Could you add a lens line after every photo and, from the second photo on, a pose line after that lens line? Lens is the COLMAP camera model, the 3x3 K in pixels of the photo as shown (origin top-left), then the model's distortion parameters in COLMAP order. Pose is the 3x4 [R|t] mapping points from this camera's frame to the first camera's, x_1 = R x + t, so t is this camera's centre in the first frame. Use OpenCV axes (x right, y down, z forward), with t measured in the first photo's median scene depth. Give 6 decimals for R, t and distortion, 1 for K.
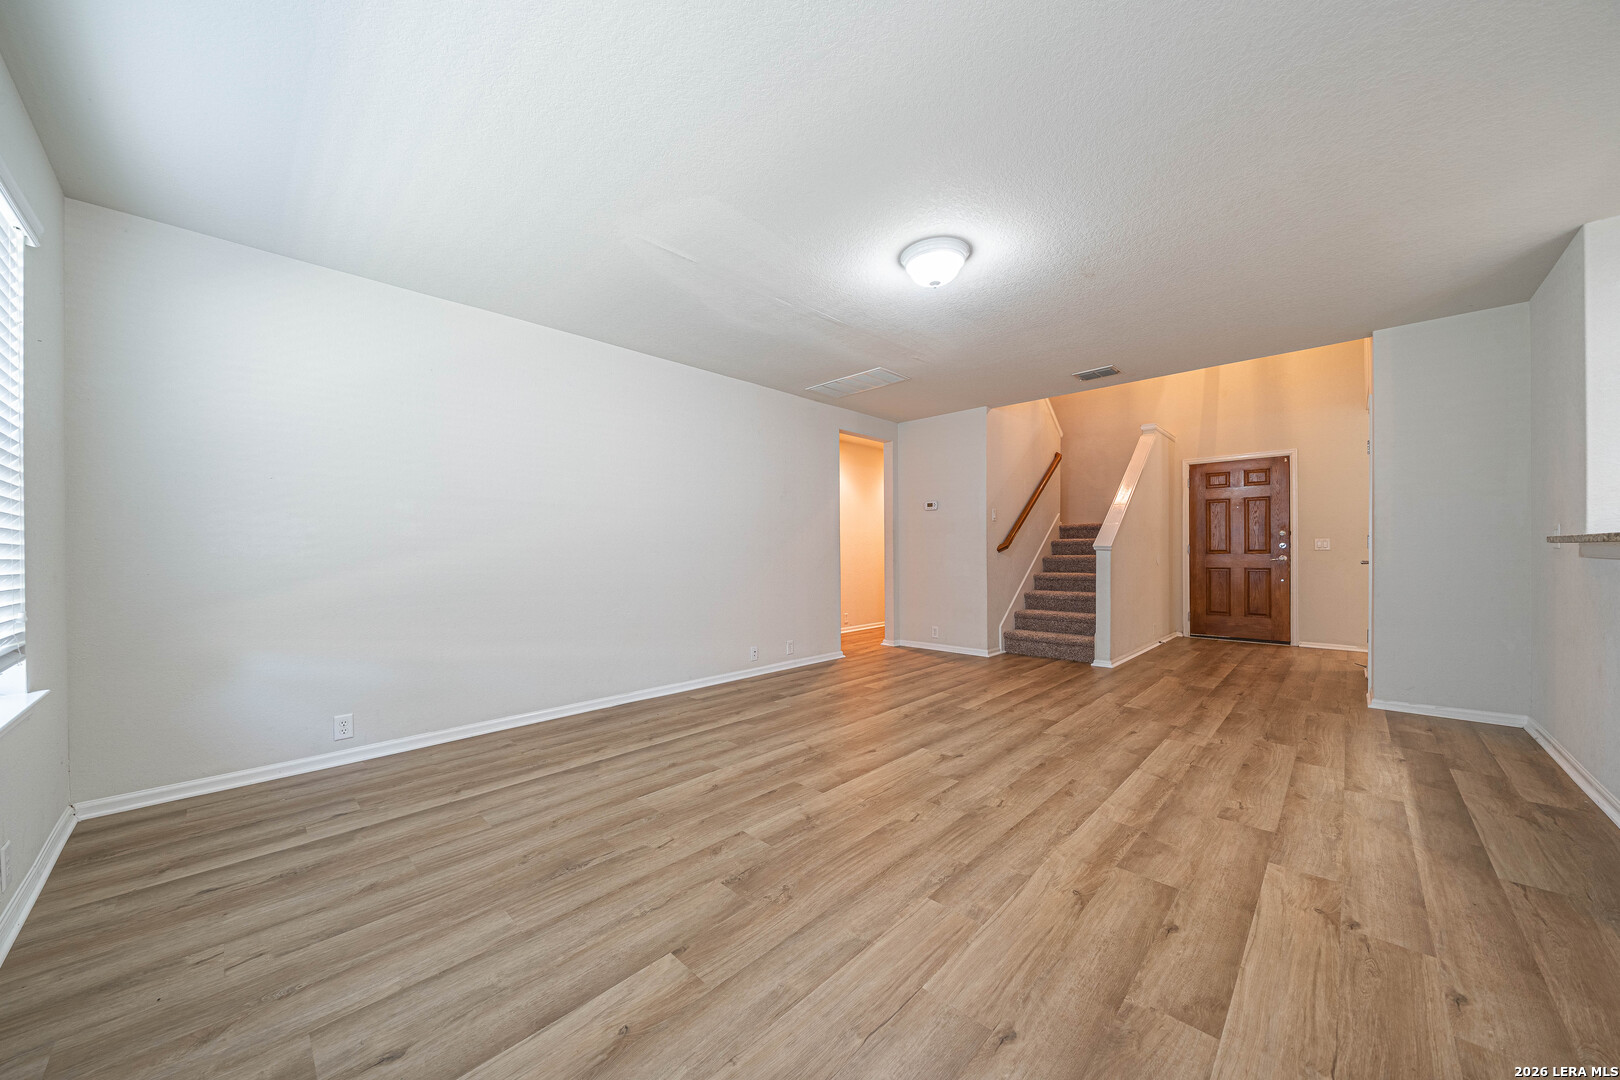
lens RADIAL K [[572.0, 0, 810.3], [0, 572.0, 558.2], [0, 0, 1]] dist [0.000366, -0.000013]
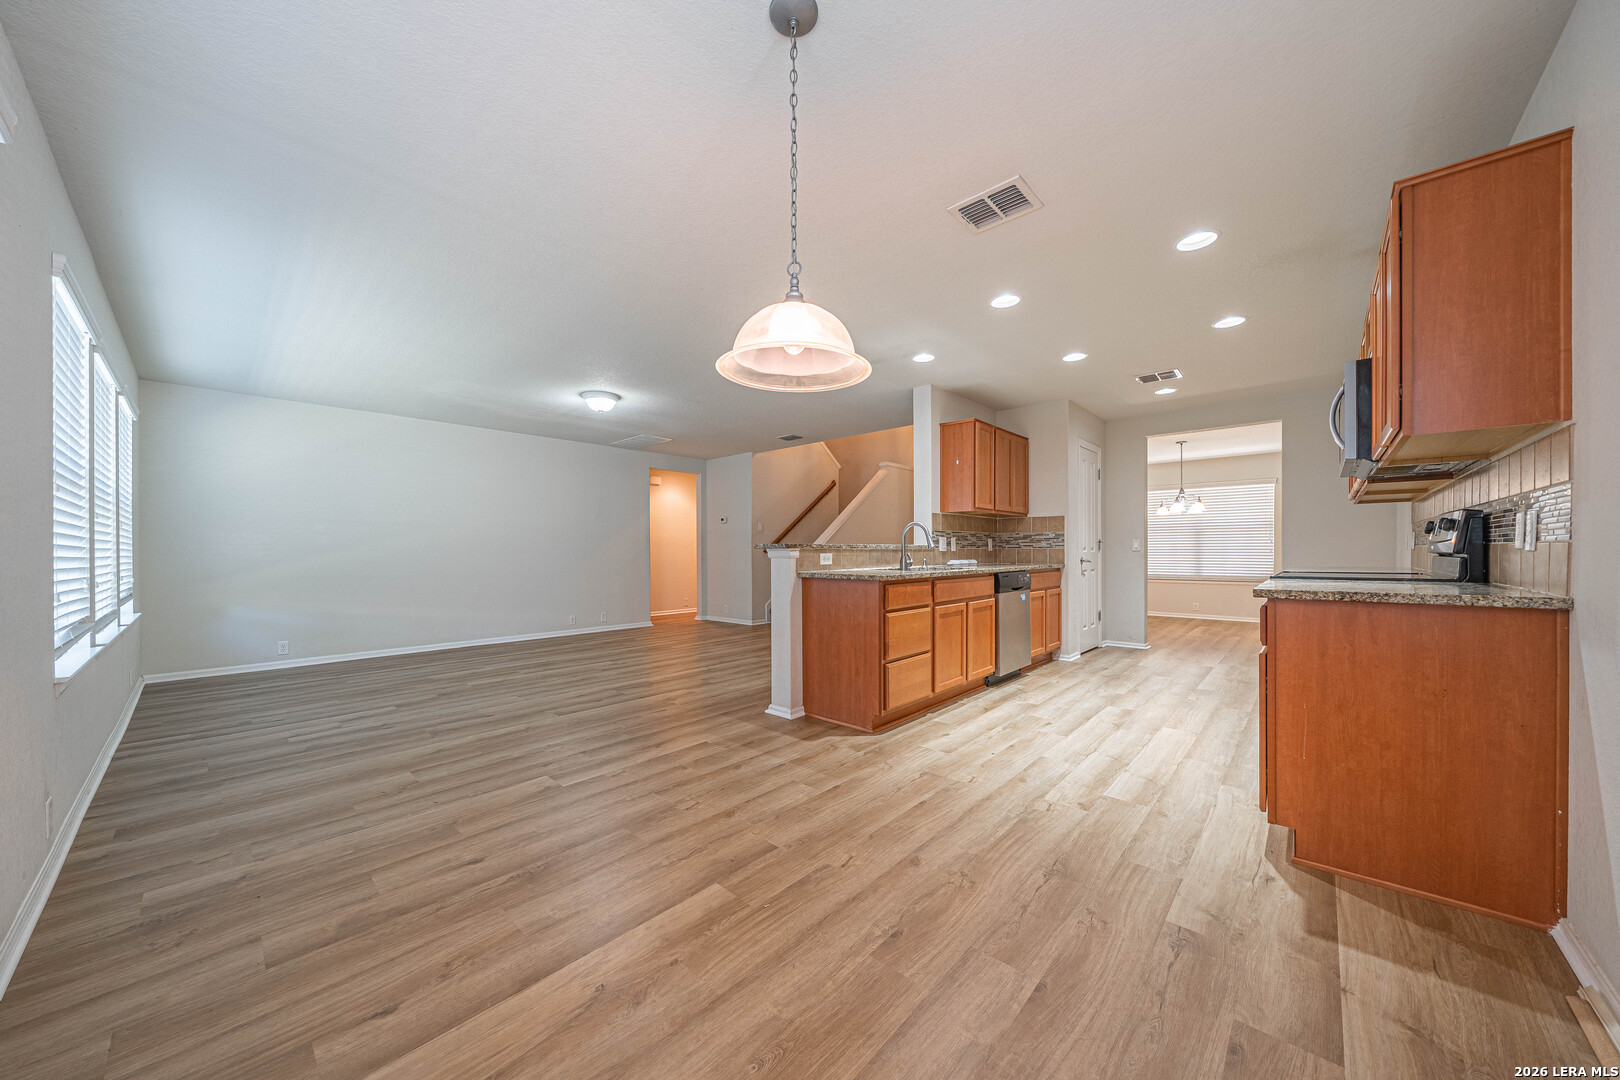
lens RADIAL K [[559.2, 0, 812.1], [0, 559.2, 576.6], [0, 0, 1]] dist [0.001856, 0.000079]
pose [[0.999799, -0.001391, 0.019987, 0.433290], [0.000764, 0.999508, 0.031364, 0.003724], [-0.020021, -0.031343, 0.999308, -0.423484]]
